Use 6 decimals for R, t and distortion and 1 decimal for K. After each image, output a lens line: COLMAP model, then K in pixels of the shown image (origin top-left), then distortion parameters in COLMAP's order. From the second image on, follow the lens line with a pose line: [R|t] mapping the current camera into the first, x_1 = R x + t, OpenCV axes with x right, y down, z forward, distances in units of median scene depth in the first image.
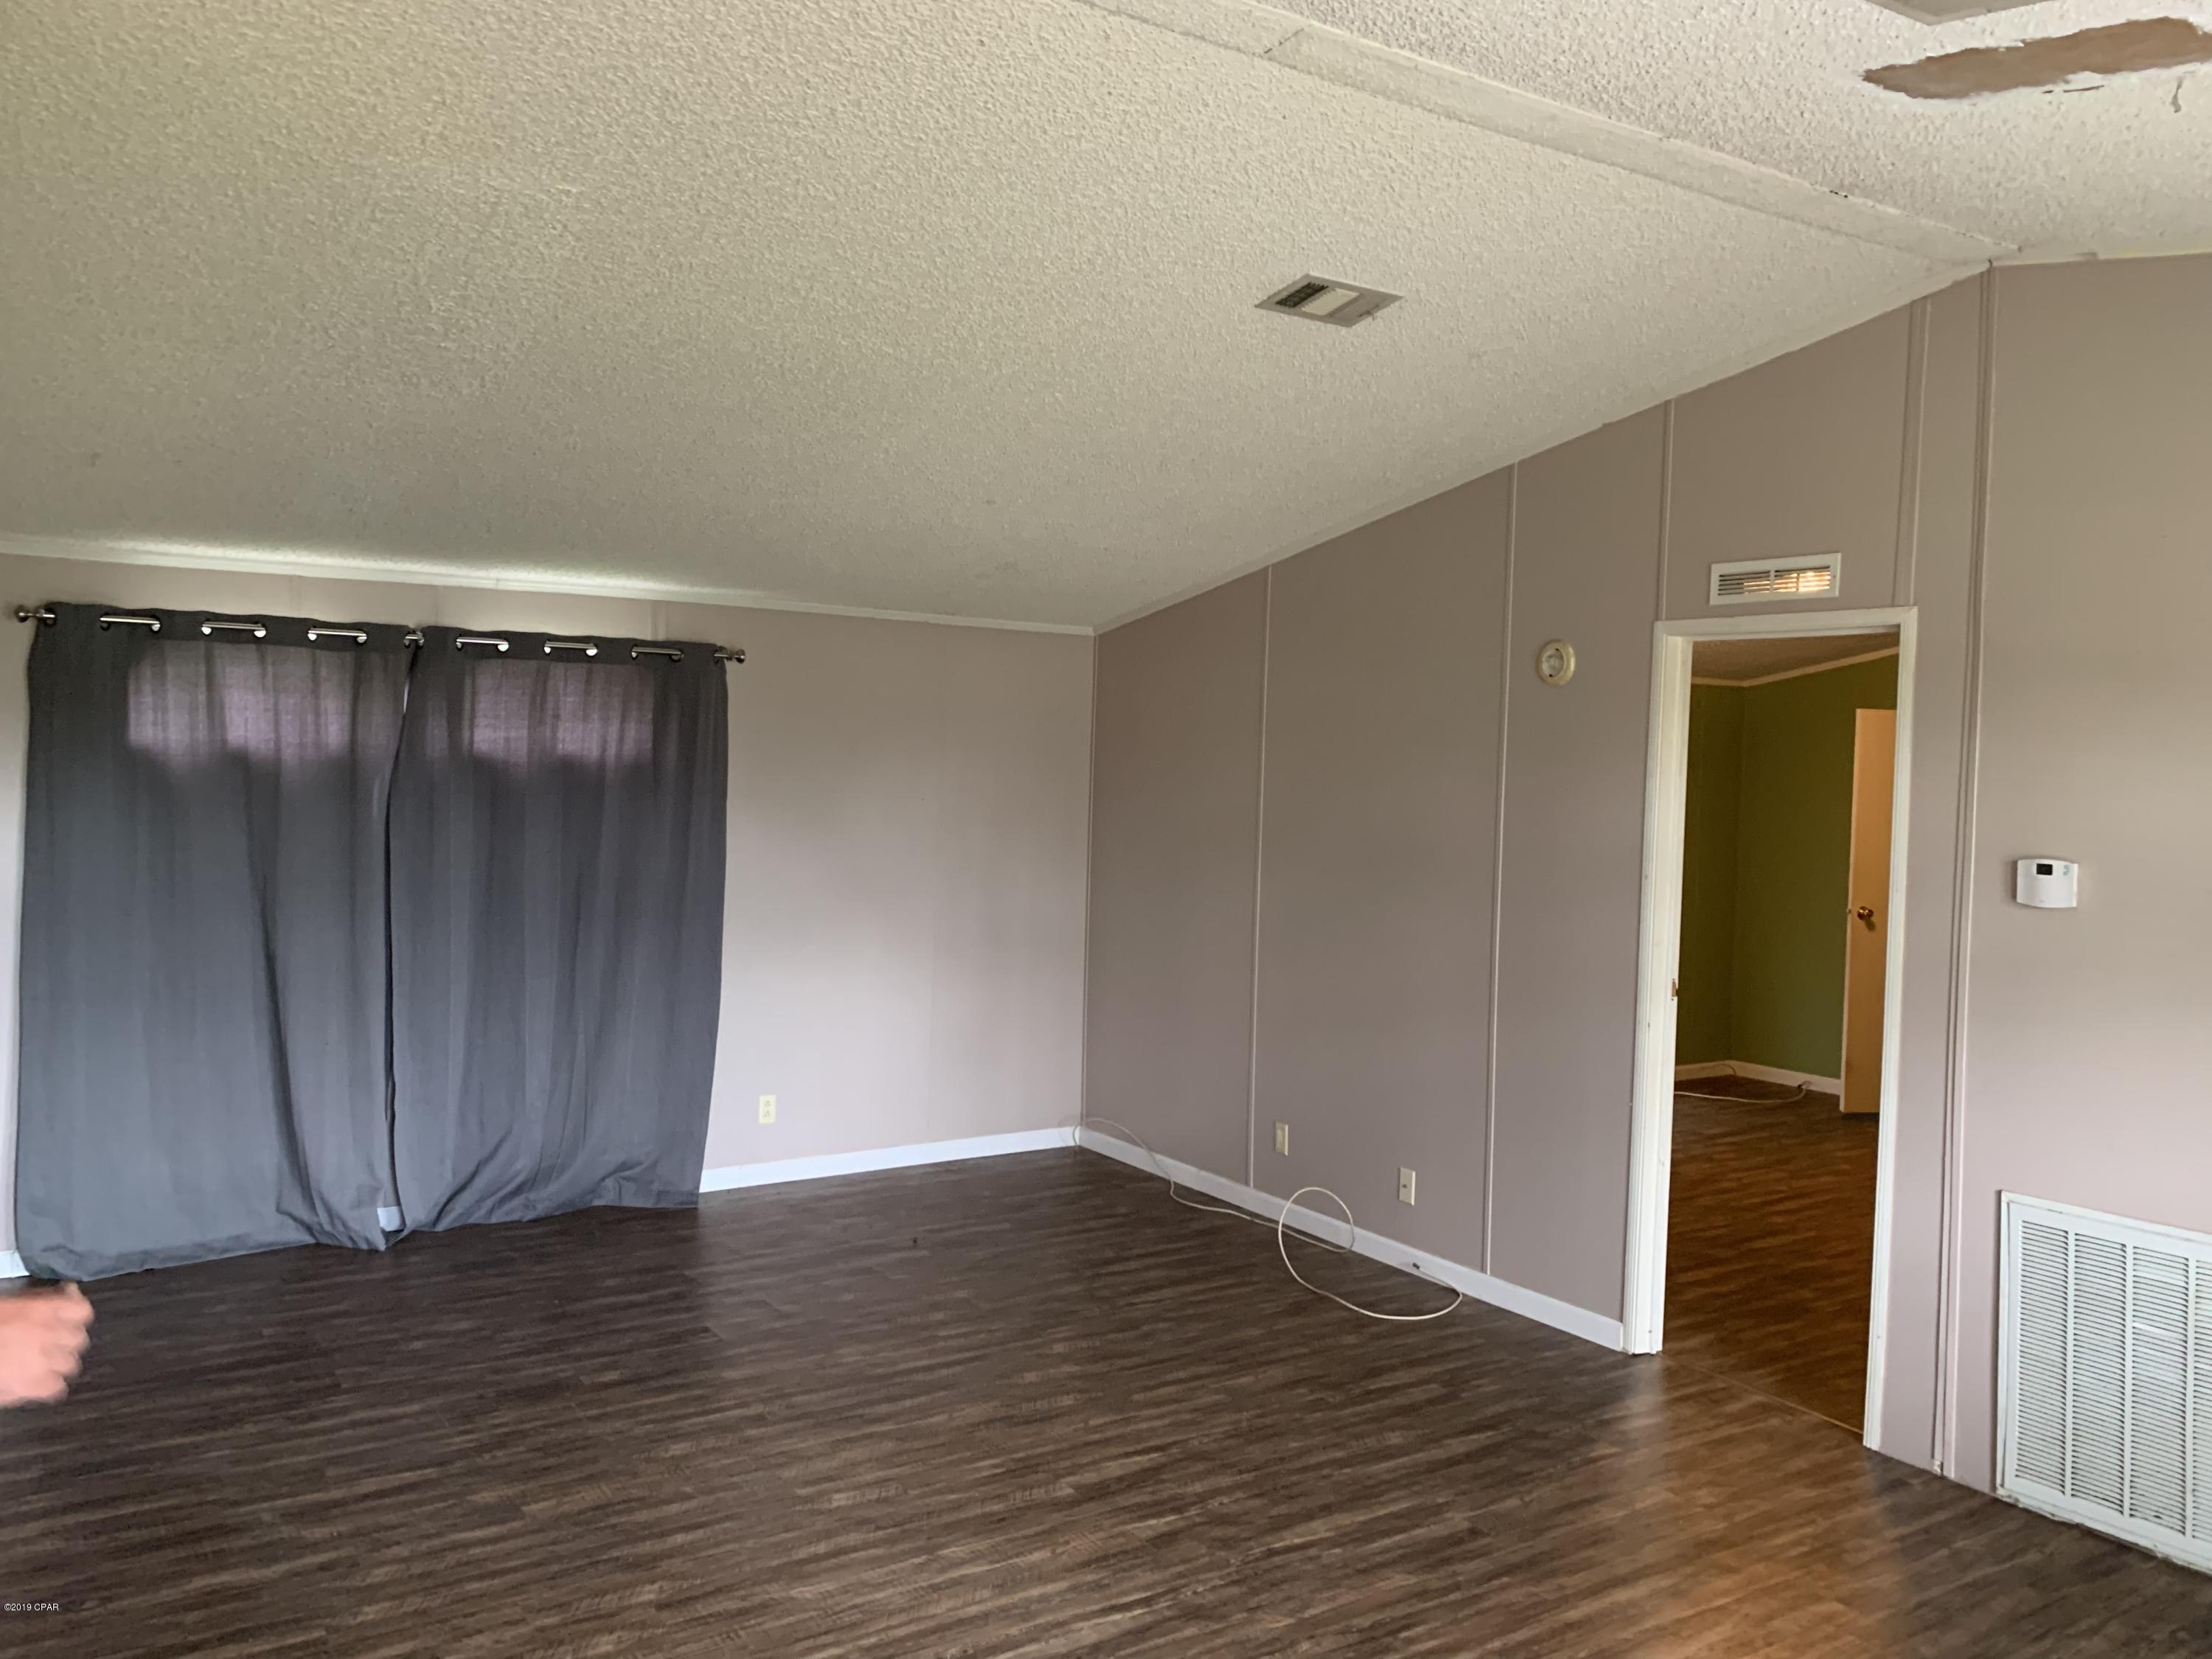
lens RADIAL K [[1714.2, 0, 1105.2], [0, 1714.2, 809.9], [0, 0, 1]] dist [0.015337, -0.005142]
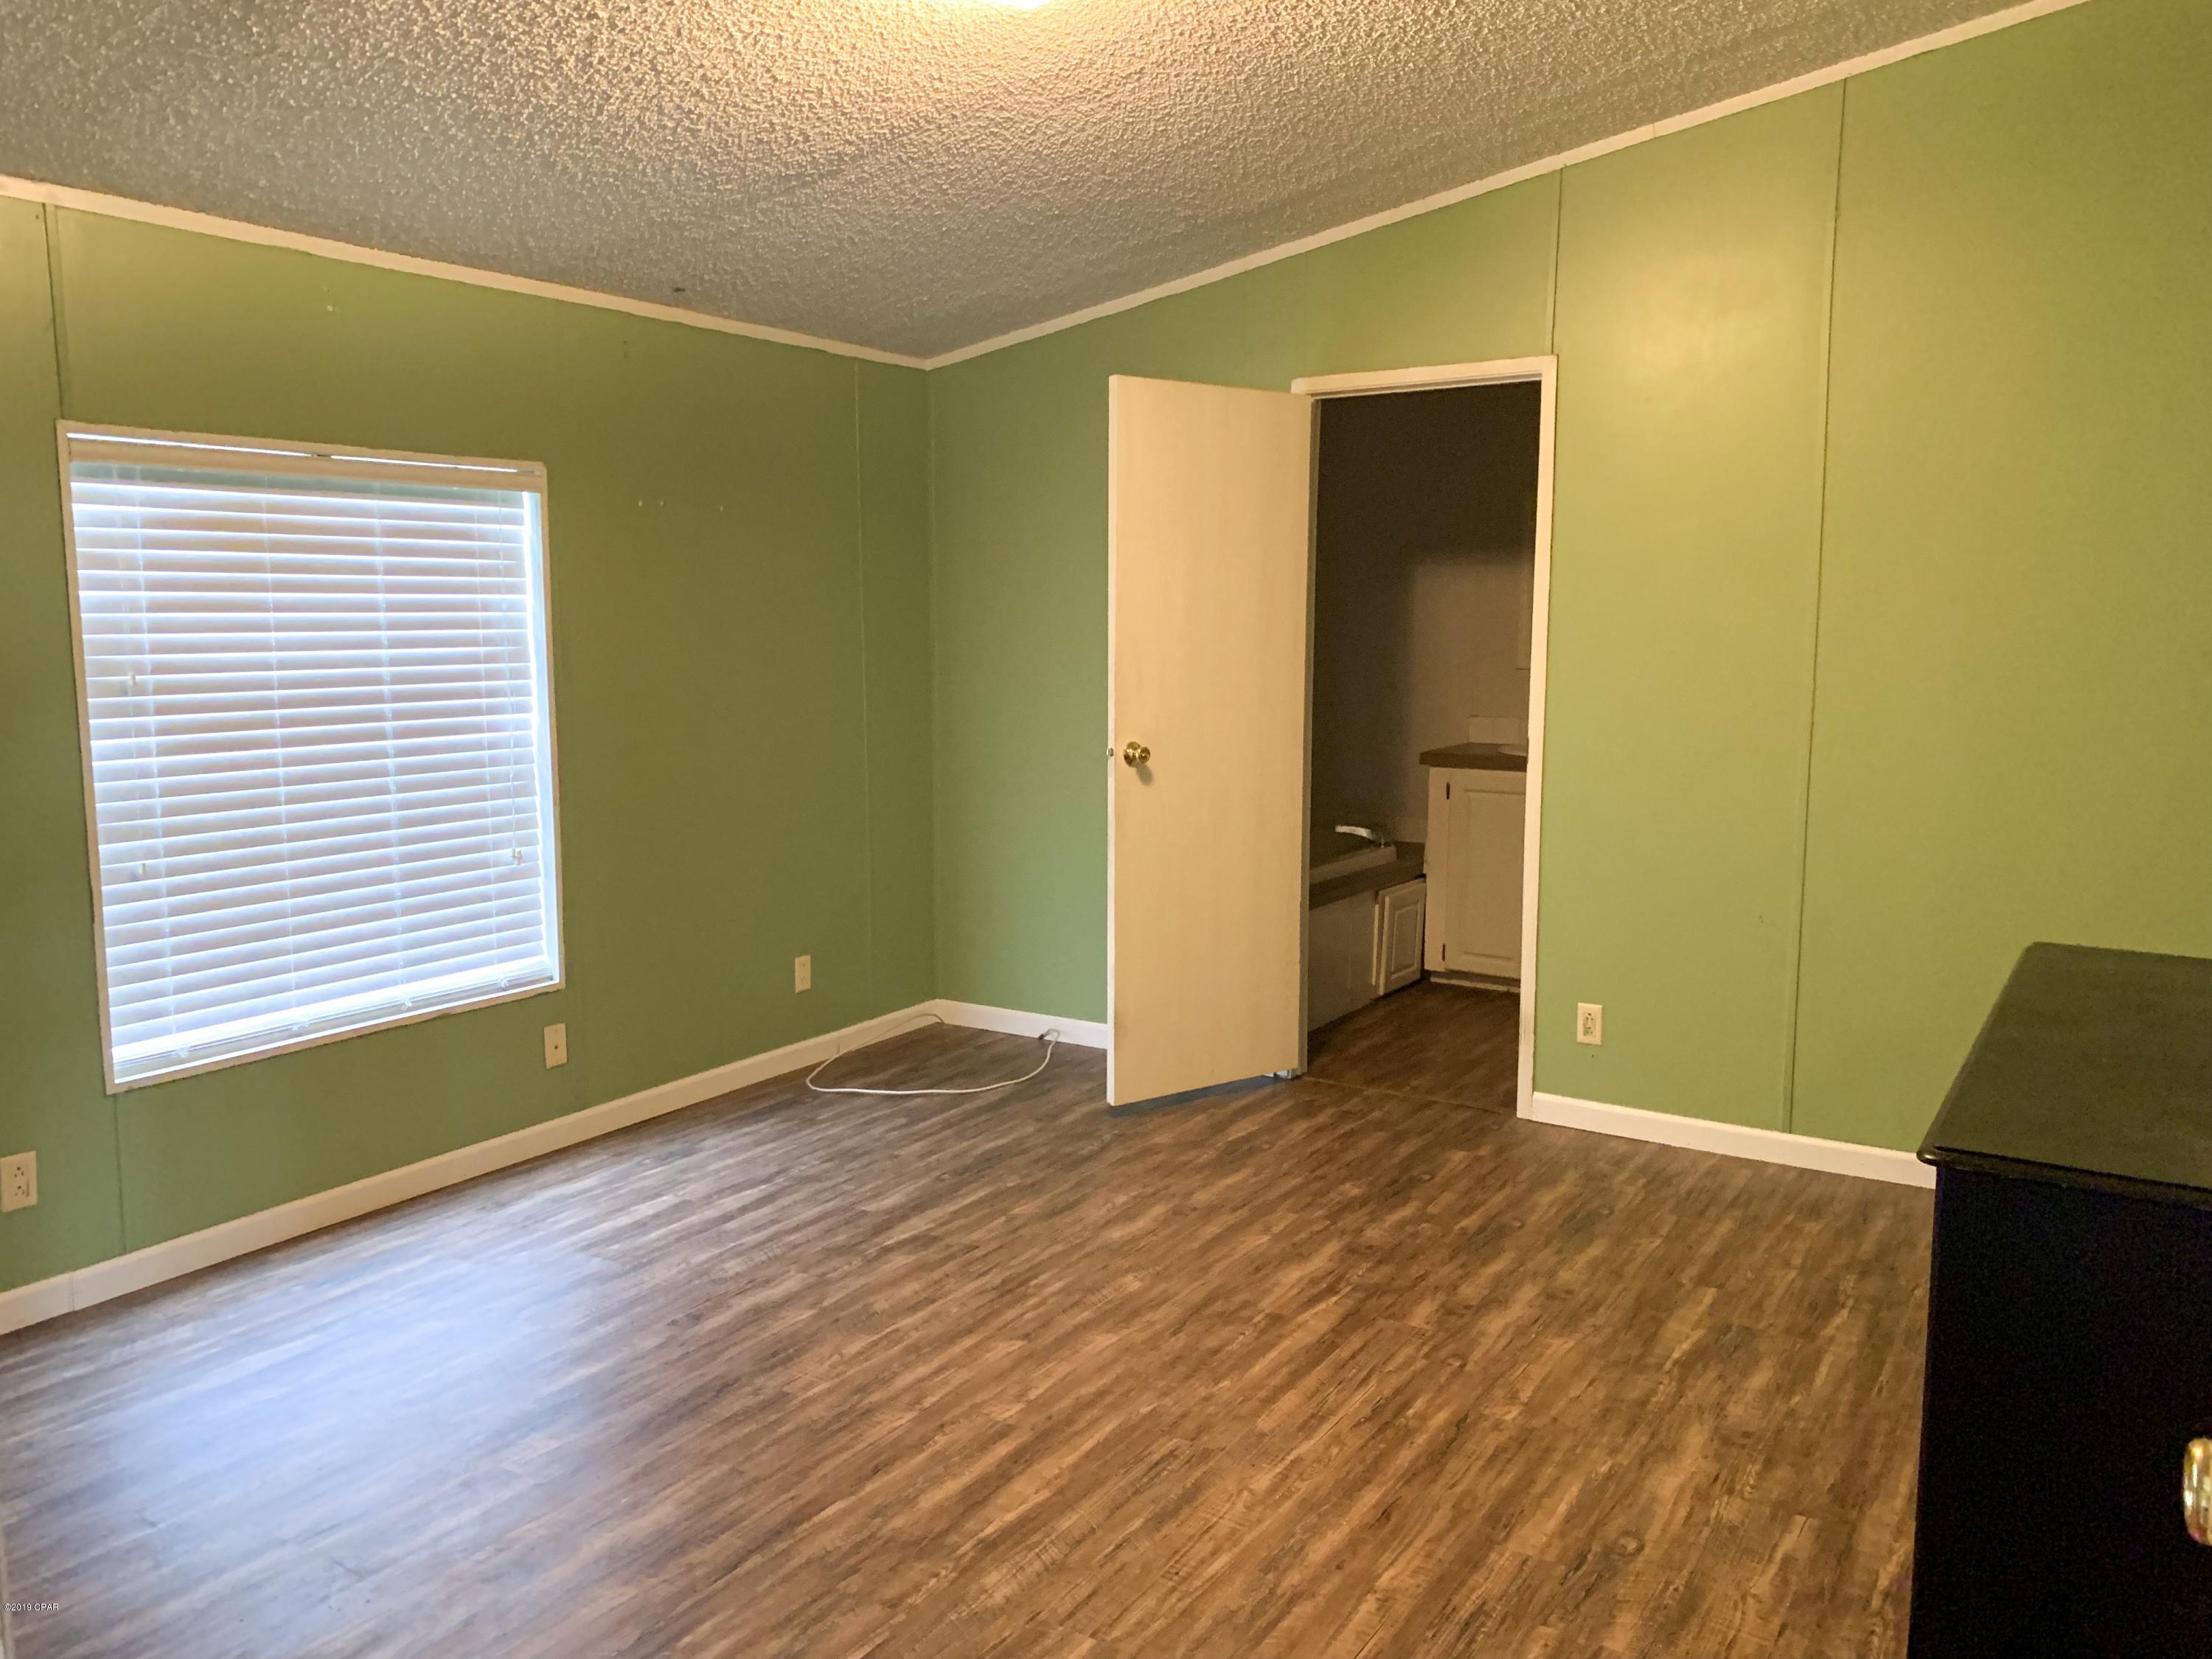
lens RADIAL K [[1703.9, 0, 1104.7], [0, 1703.9, 827.9], [0, 0, 1]] dist [0.048448, -0.060265]
pose [[0.911421, -0.080402, 0.403544, 0.206765], [0.037183, 0.992805, 0.113825, 0.020209], [-0.409793, -0.088738, 0.907852, 0.498352]]
